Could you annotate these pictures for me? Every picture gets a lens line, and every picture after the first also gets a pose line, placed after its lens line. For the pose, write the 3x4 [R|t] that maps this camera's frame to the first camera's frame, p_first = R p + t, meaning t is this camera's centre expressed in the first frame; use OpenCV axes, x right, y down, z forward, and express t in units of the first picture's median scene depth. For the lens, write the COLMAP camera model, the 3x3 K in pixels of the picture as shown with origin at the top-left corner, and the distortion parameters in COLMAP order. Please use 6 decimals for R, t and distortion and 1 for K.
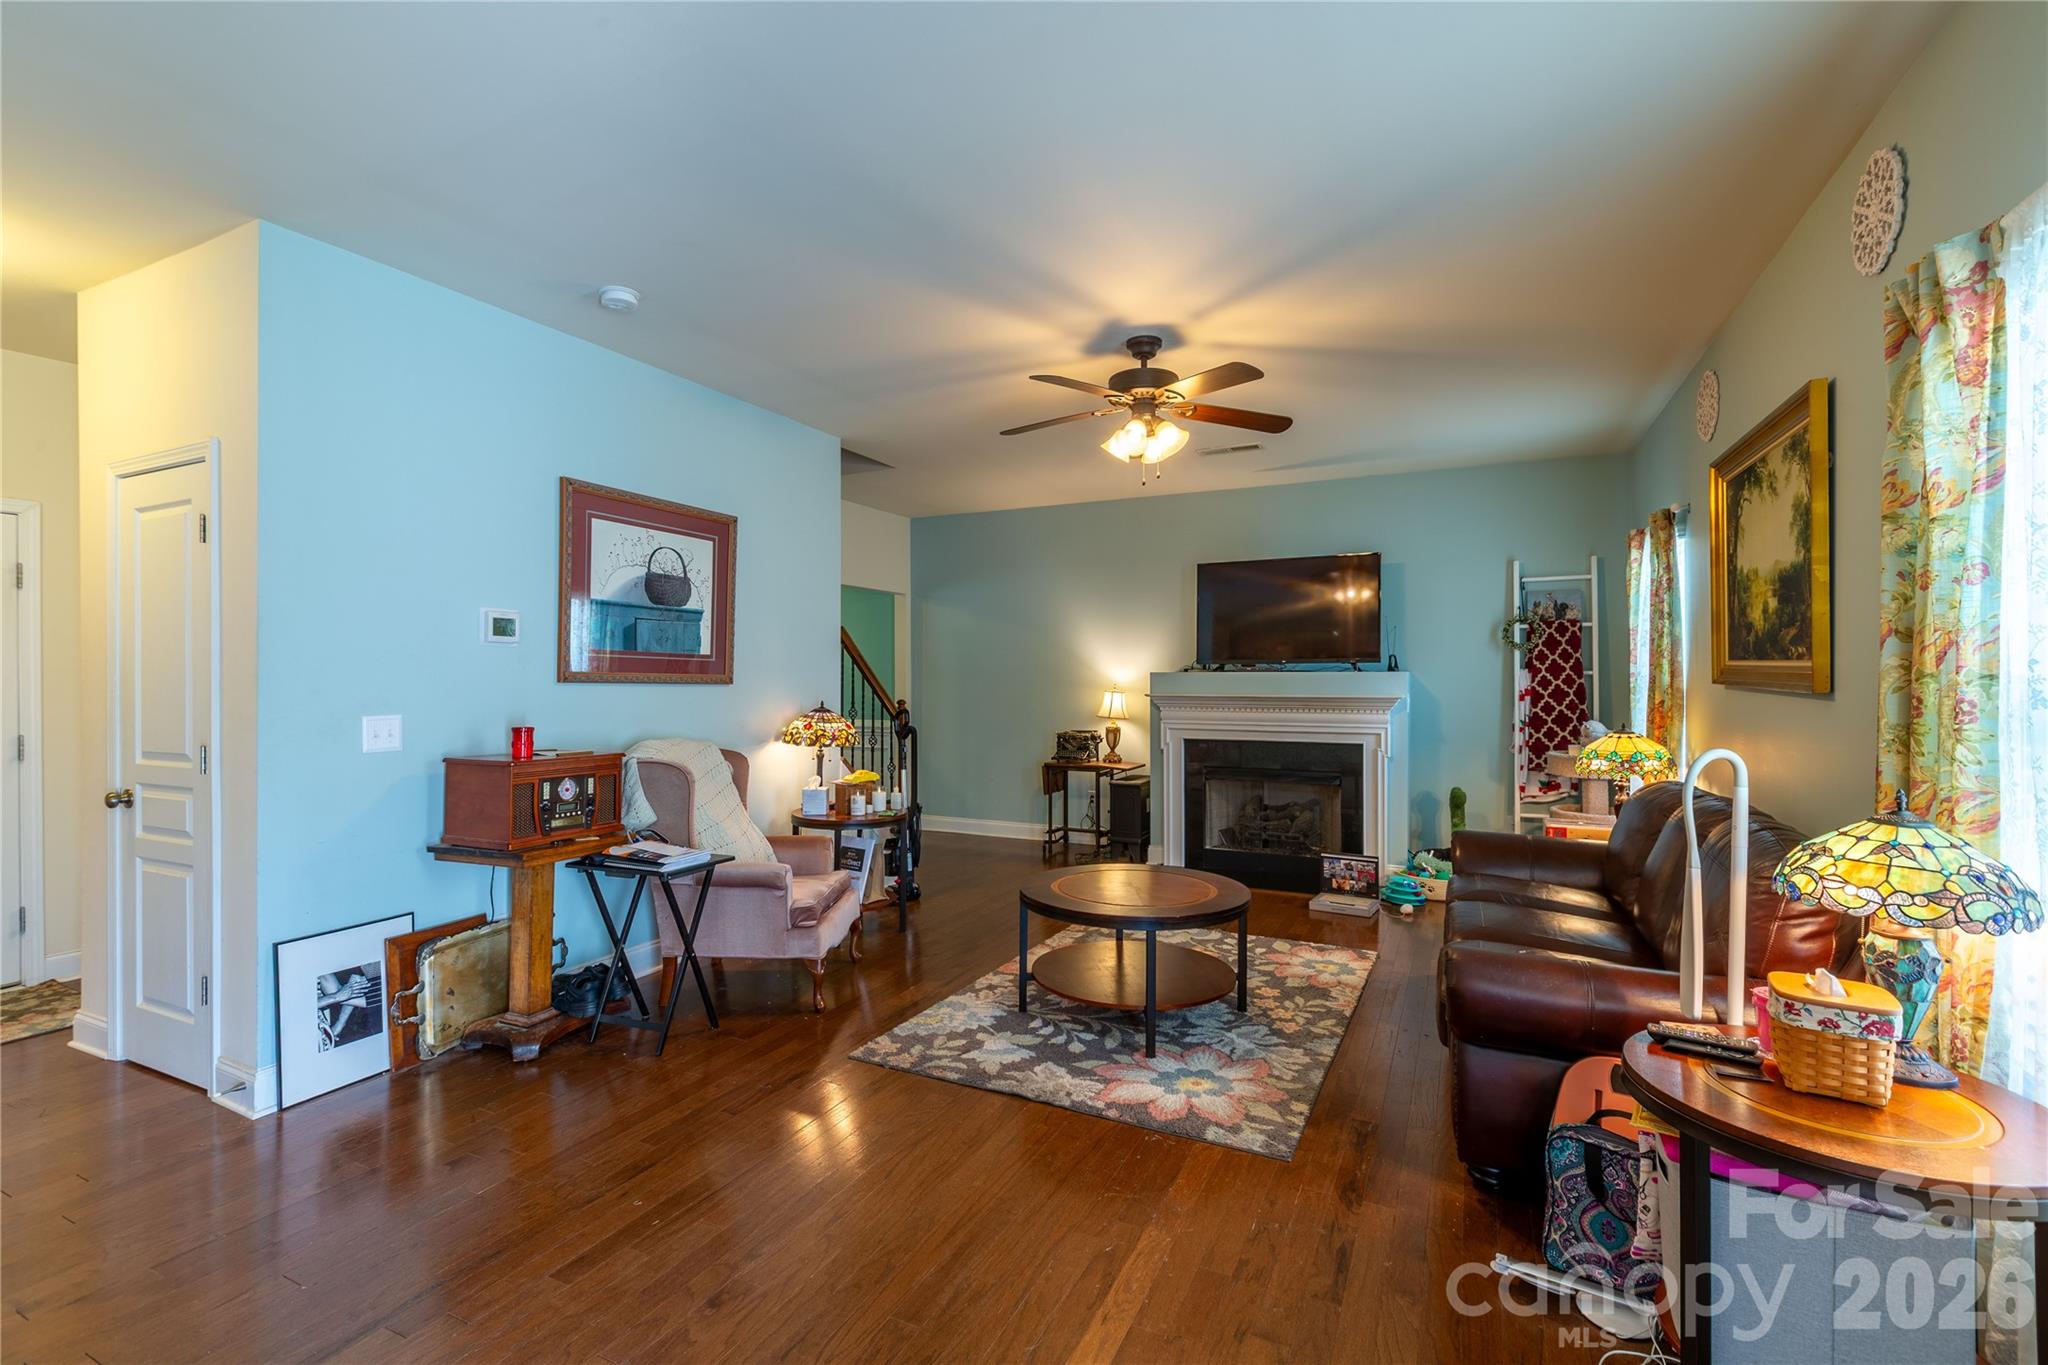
lens RADIAL K [[911.2, 0, 1019.5], [0, 911.2, 677.7], [0, 0, 1]] dist [0.000656, -0.000292]
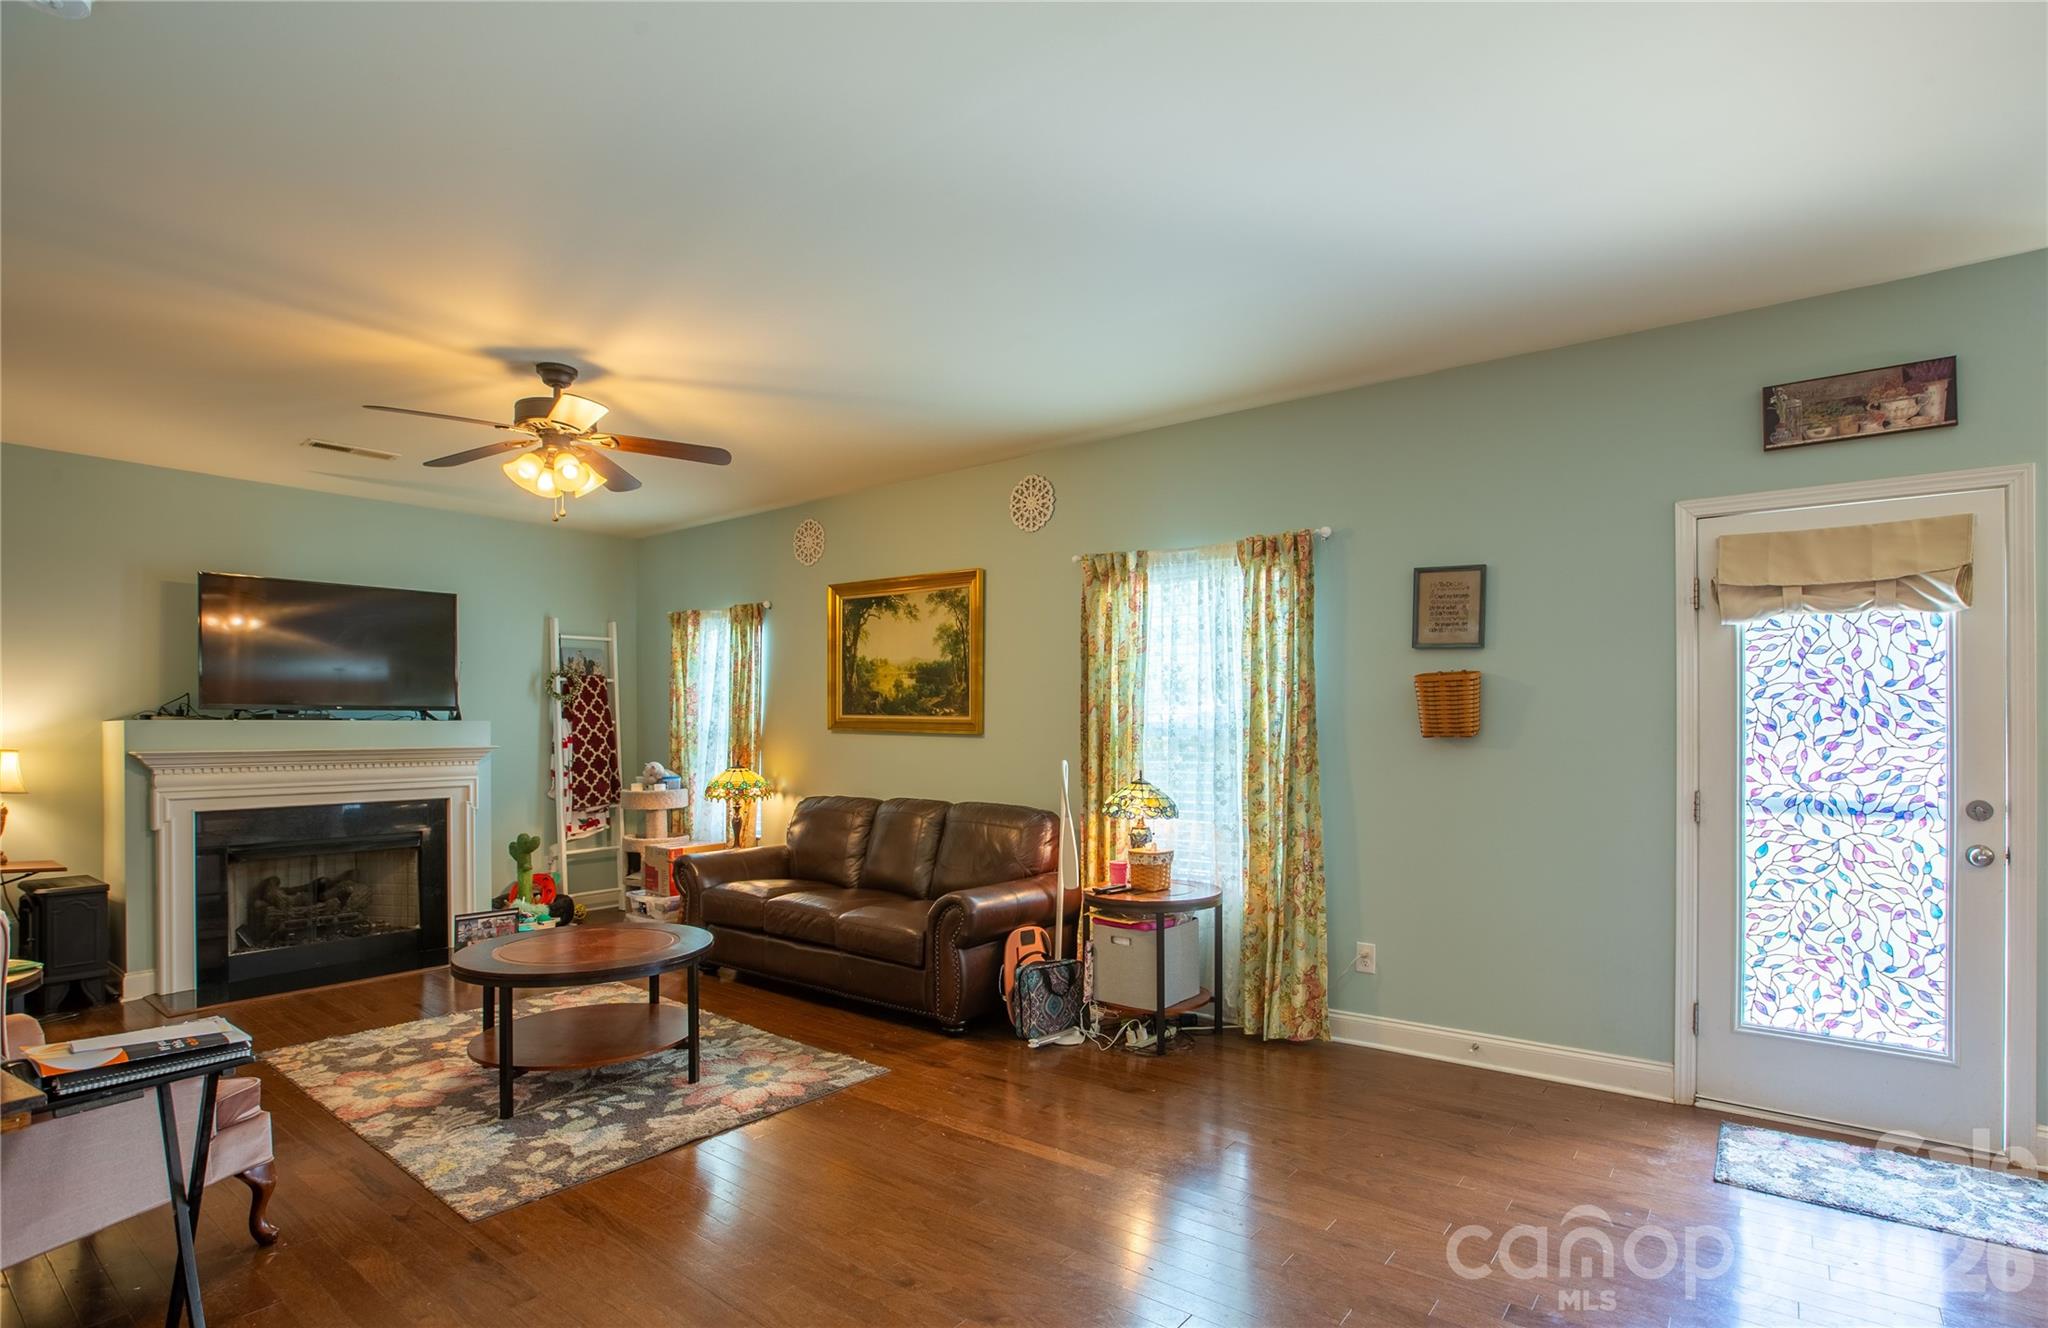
lens RADIAL K [[994.2, 0, 1084.3], [0, 994.2, 718.4], [0, 0, 1]] dist [-0.063057, 0.027350]
pose [[0.166744, 0.006442, 0.985979, -0.671274], [0.002797, 0.999972, -0.007006, 0.000139], [-0.985996, 0.003926, 0.166721, 0.263872]]
